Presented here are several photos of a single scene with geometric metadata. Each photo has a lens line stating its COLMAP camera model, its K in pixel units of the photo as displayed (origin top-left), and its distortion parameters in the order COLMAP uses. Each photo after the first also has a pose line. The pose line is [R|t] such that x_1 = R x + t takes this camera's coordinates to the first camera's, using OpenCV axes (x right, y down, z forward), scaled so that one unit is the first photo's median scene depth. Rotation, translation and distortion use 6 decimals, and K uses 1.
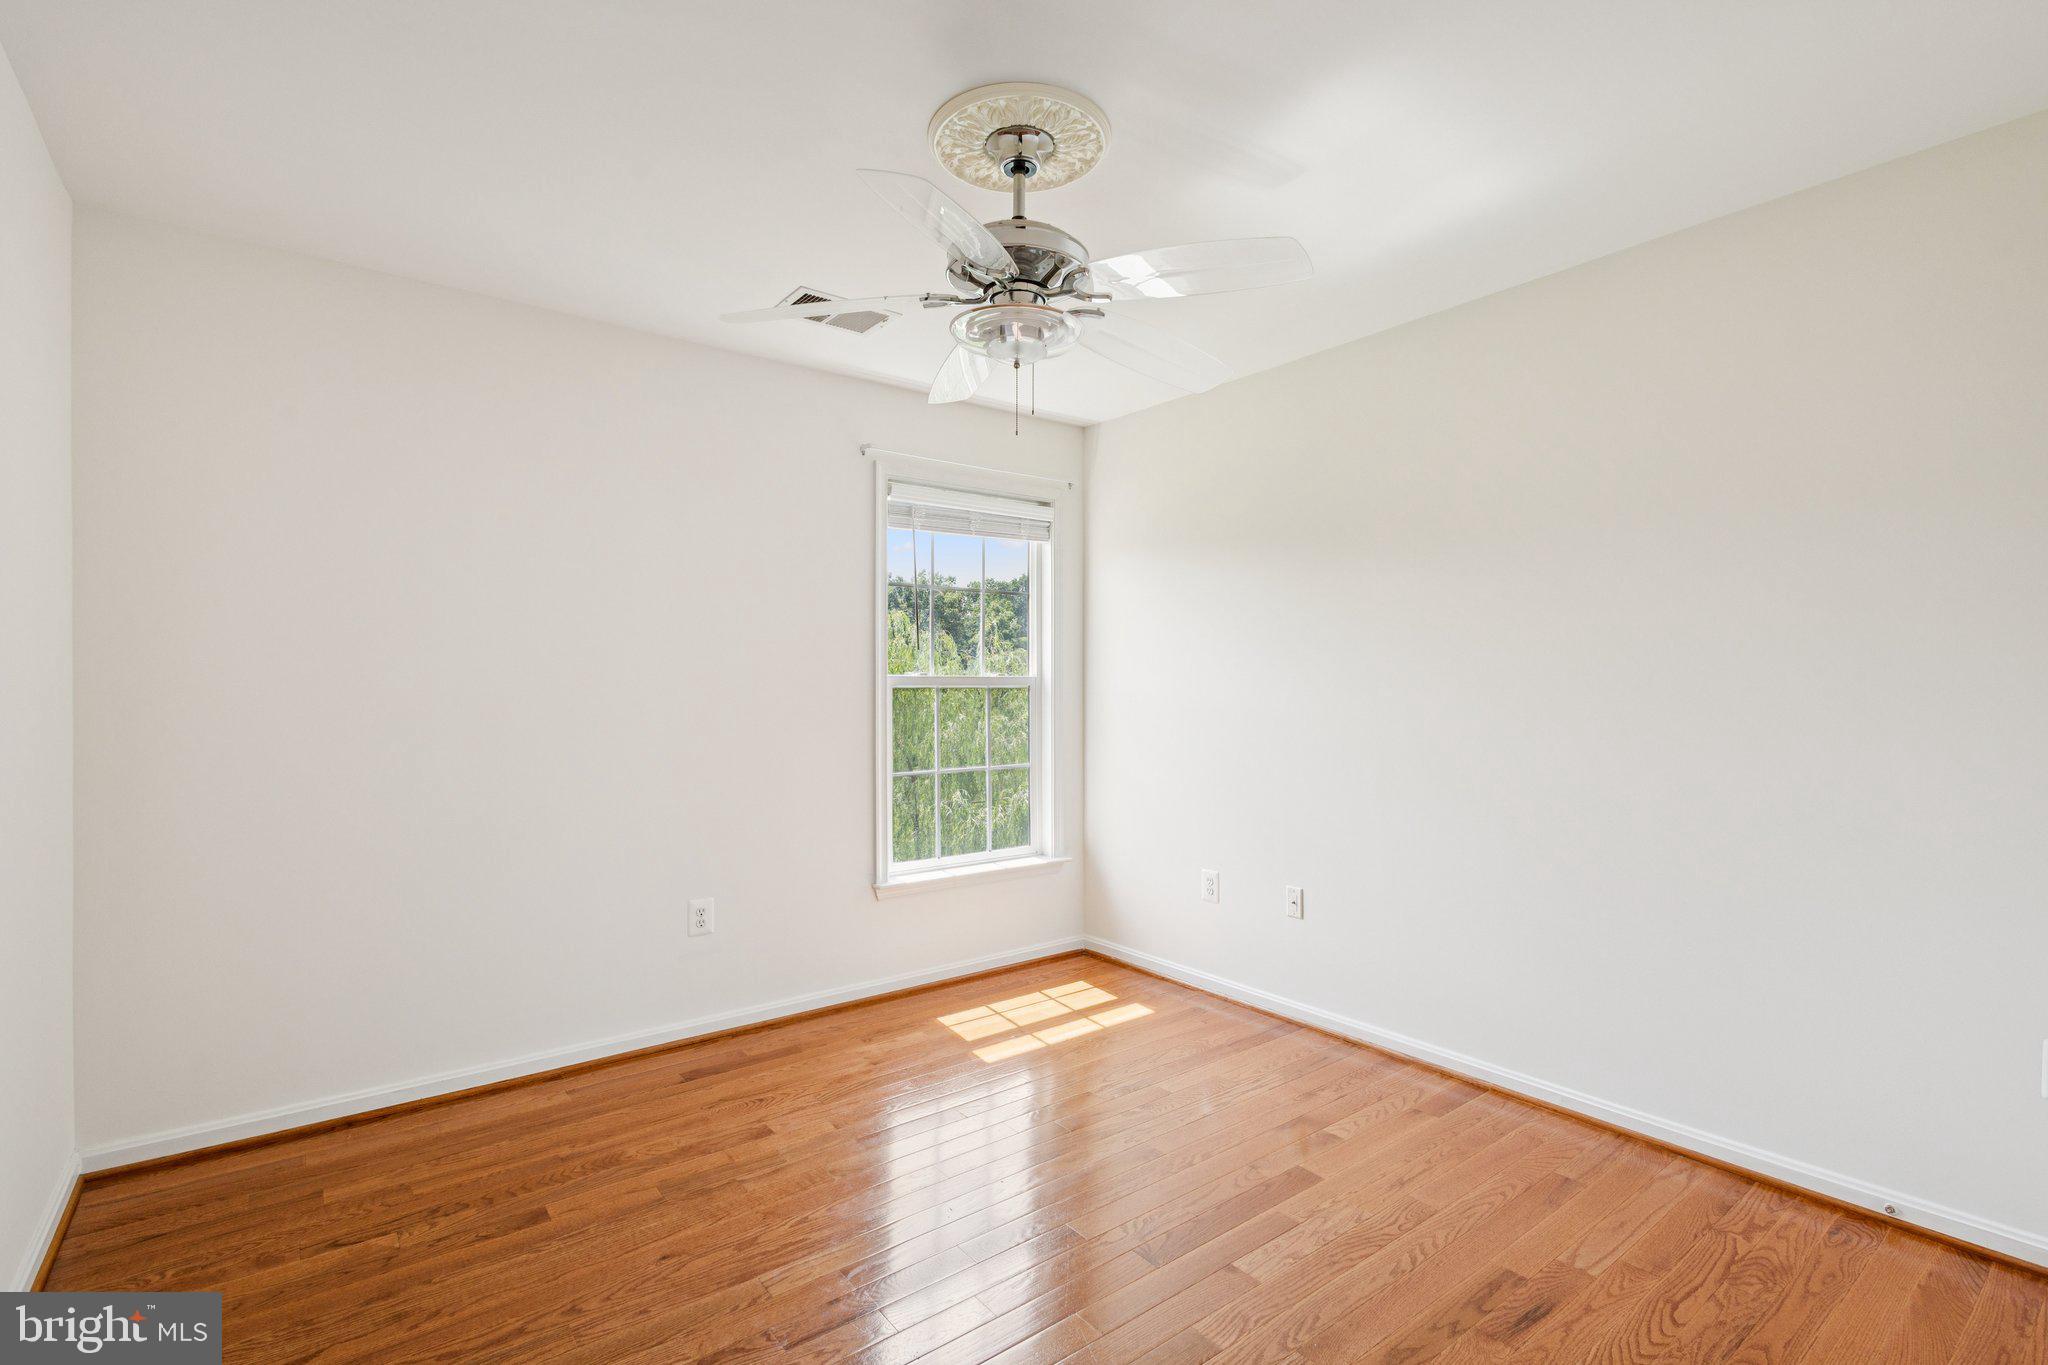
lens RADIAL K [[951.9, 0, 1020.9], [0, 951.9, 675.8], [0, 0, 1]] dist [0.015905, -0.000015]
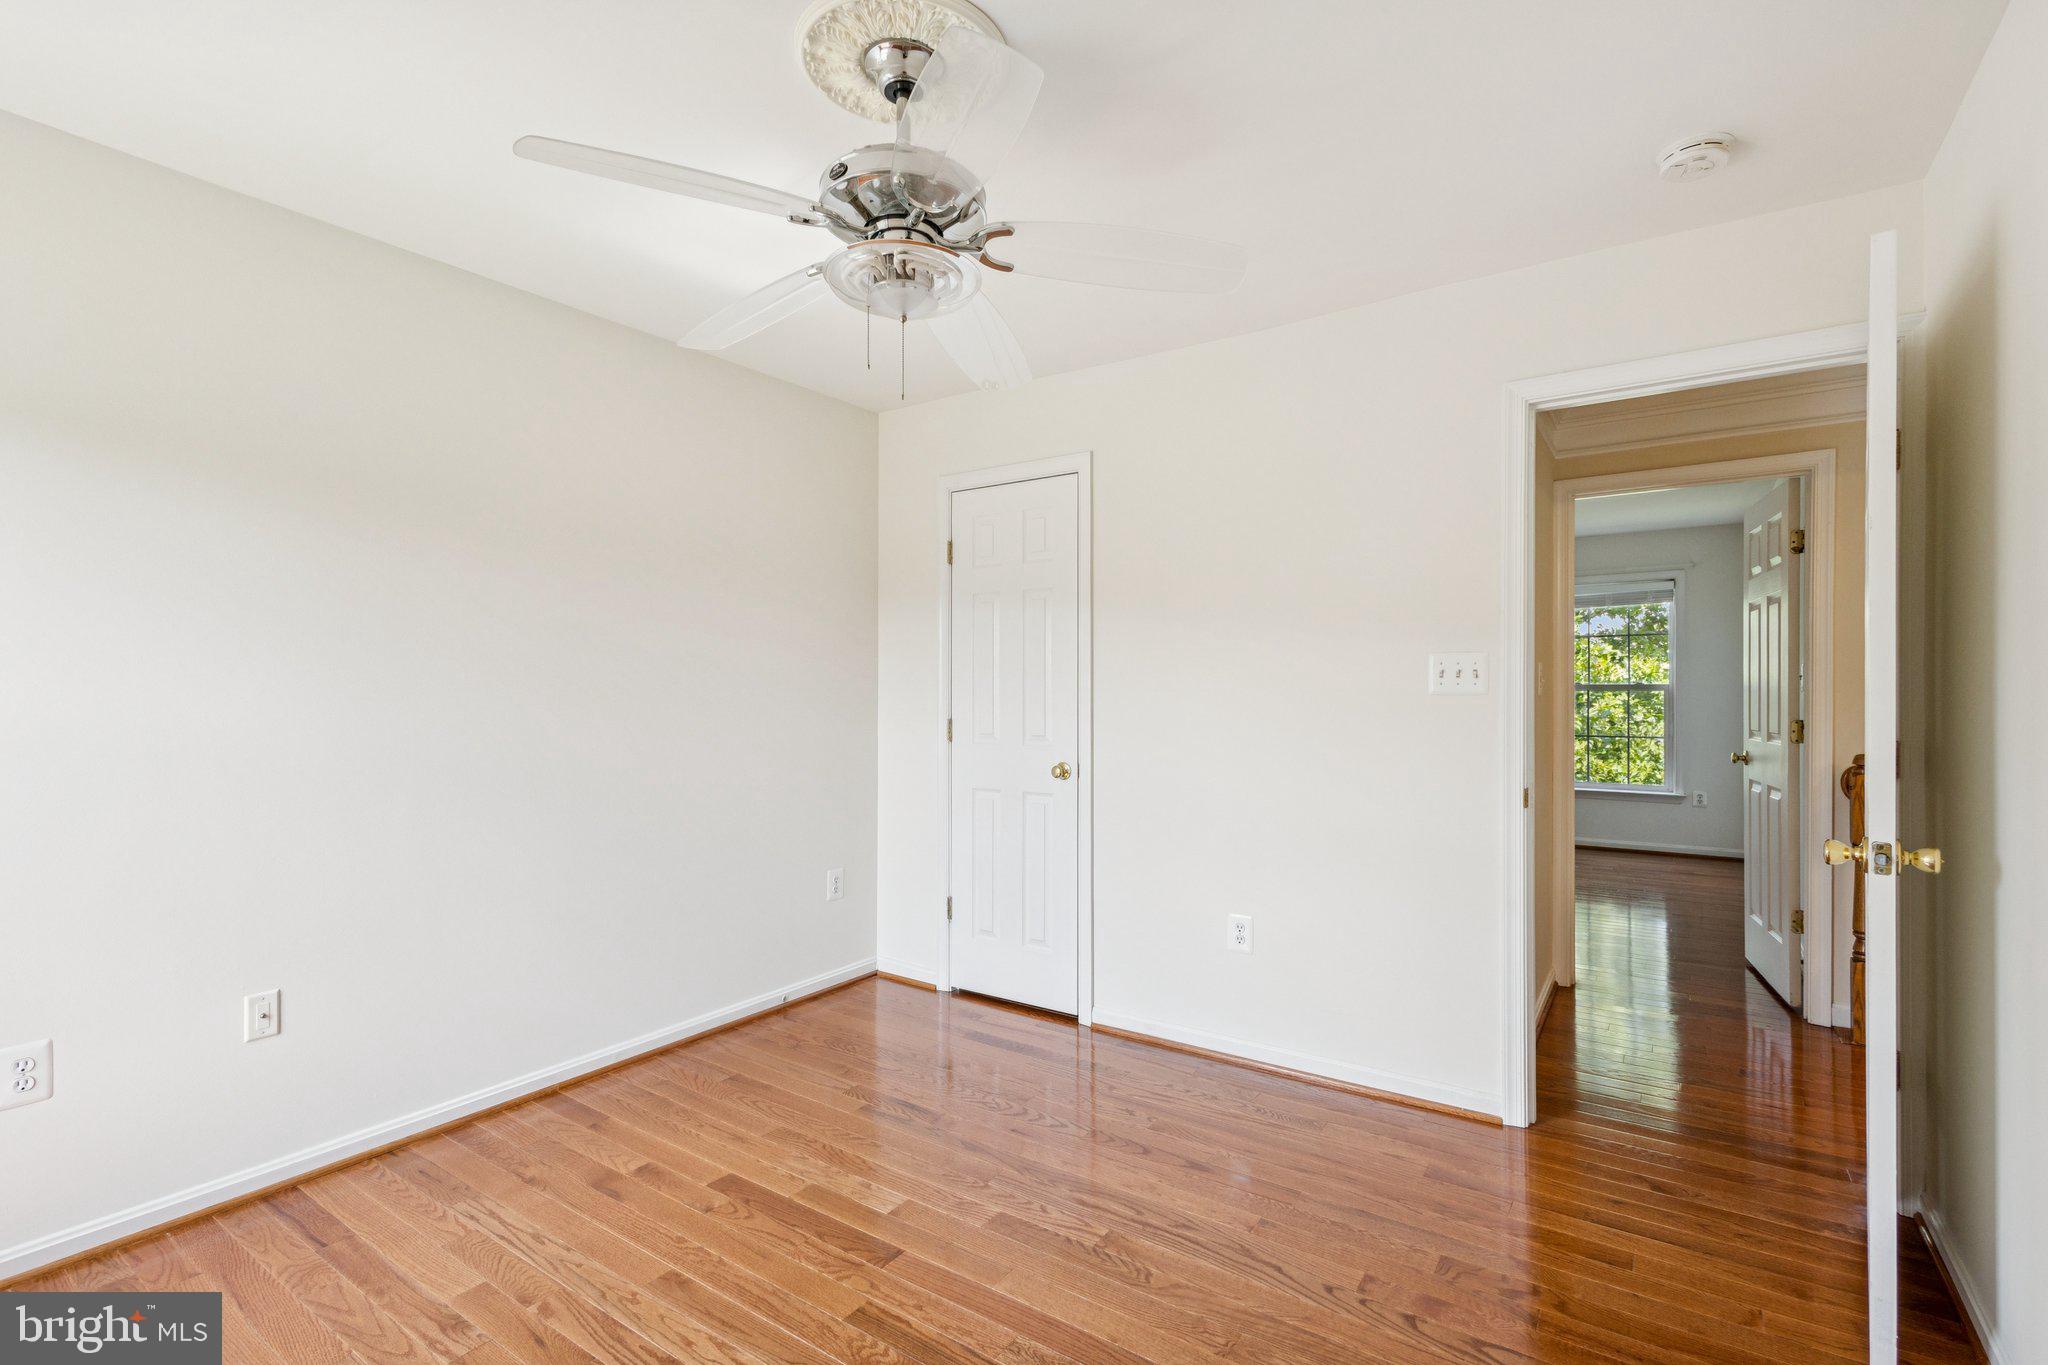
lens RADIAL K [[951.9, 0, 1020.9], [0, 951.9, 675.8], [0, 0, 1]] dist [0.015905, -0.000015]
pose [[-0.292374, 0.013566, 0.956208, -0.719191], [-0.002754, 0.999883, -0.015028, 0.011375], [-0.956300, -0.007027, -0.292302, 0.963059]]
